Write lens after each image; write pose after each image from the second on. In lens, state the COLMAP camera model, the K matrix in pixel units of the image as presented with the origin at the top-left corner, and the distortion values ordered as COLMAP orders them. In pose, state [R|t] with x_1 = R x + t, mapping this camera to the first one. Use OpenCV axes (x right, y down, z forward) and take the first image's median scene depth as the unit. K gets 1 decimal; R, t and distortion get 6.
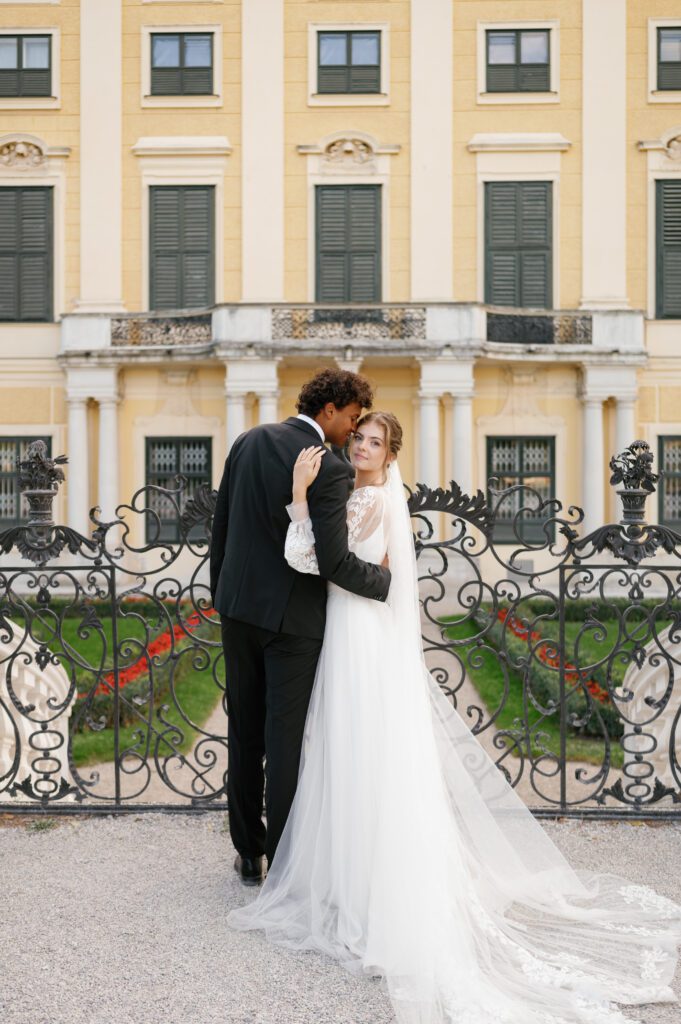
lens RADIAL K [[1292.4, 0, 340.5], [0, 1292.4, 512.0], [0, 0, 1]] dist [-0.015590, -0.019133]
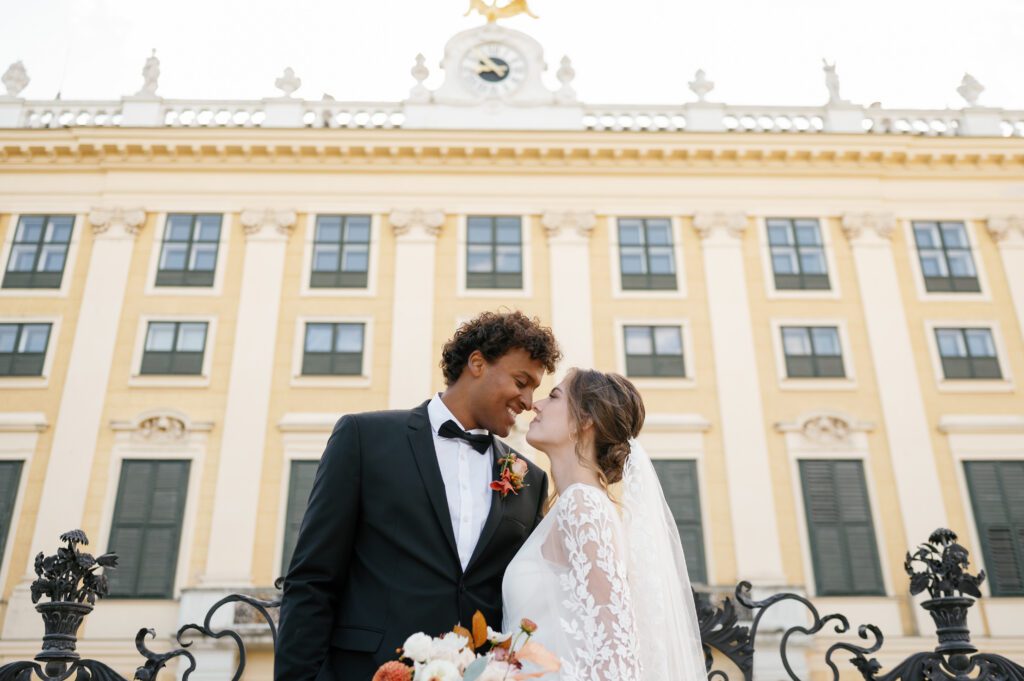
lens RADIAL K [[1066.1, 0, 527.0], [0, 1066.1, 340.2], [0, 0, 1]] dist [-0.006672, -0.024349]
pose [[0.998287, 0.011272, 0.057408, -0.016705], [0.018928, 0.866258, -0.499238, 0.076949], [-0.055358, 0.499469, 0.864561, 0.244935]]
